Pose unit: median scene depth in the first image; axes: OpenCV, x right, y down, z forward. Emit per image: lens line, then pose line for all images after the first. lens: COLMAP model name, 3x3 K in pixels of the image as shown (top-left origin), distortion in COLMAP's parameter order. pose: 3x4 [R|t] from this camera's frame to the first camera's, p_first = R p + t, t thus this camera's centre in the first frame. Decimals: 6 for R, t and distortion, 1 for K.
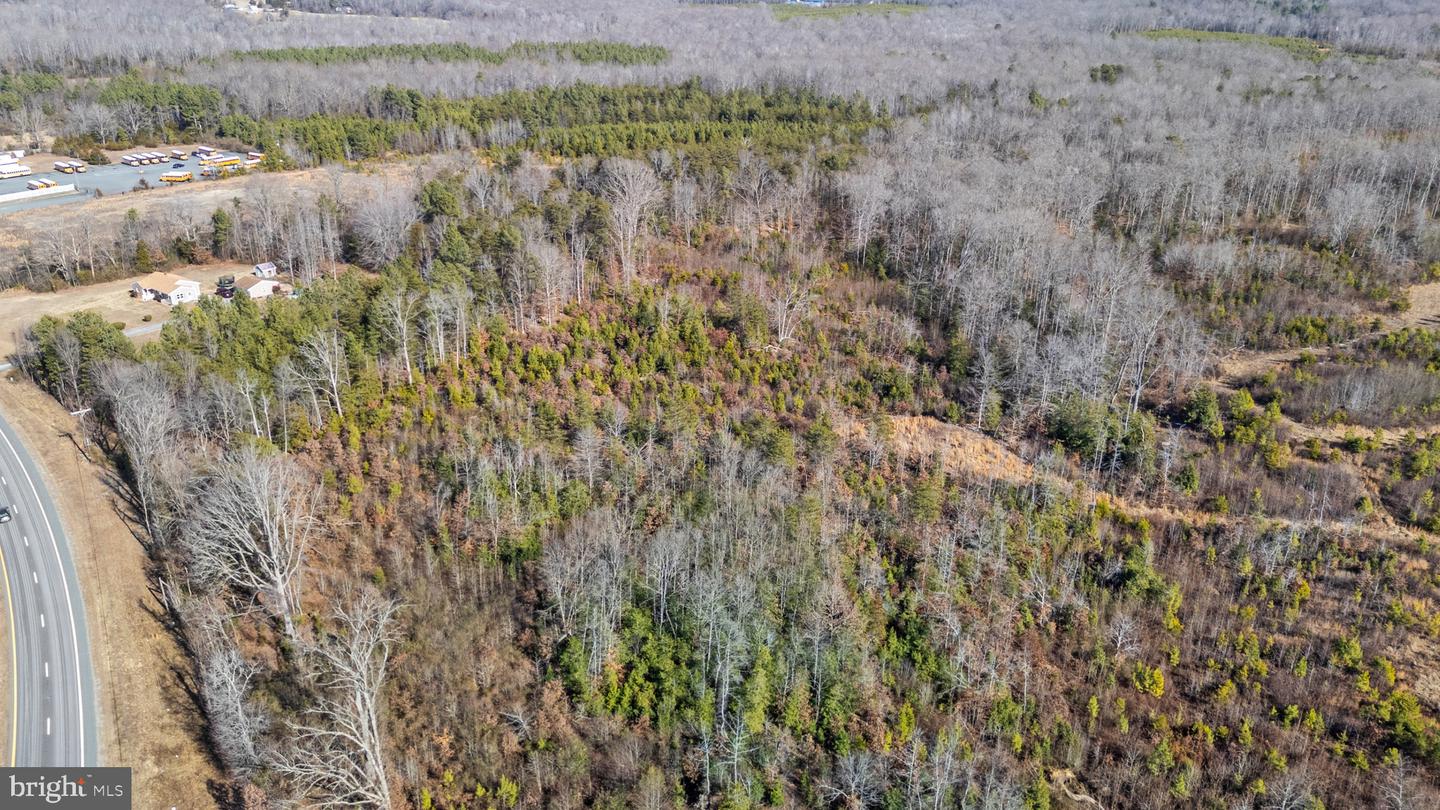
lens RADIAL K [[1008.3, 0, 716.2], [0, 1008.3, 402.3], [0, 0, 1]] dist [0.062669, -0.048838]
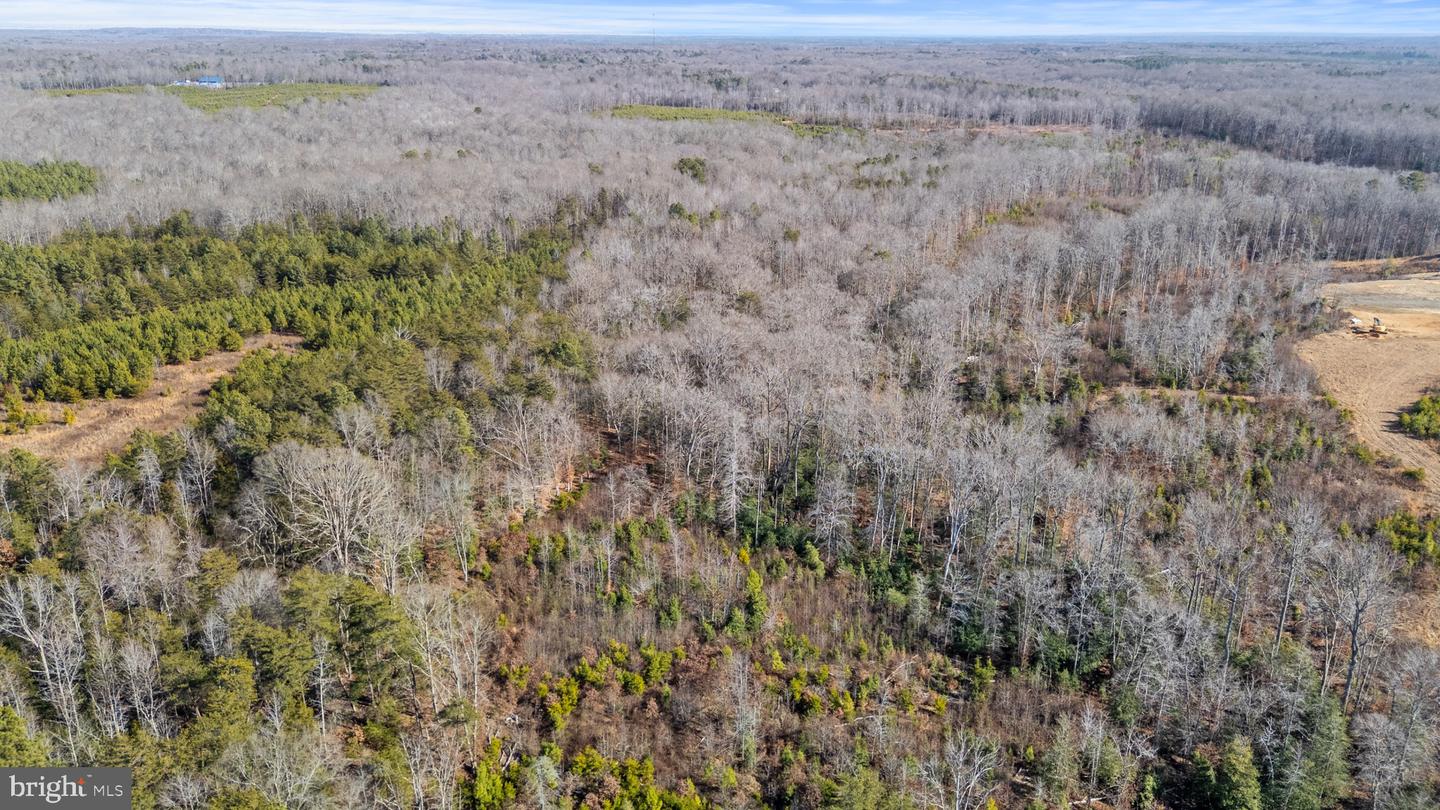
lens RADIAL K [[1057.9, 0, 733.0], [0, 1057.9, 401.9], [0, 0, 1]] dist [0.064788, -0.062538]
pose [[0.852057, -0.179681, 0.491644, -0.189658], [0.216408, 0.976131, -0.018305, -0.230843], [-0.476620, 0.121993, 0.870604, 0.468744]]
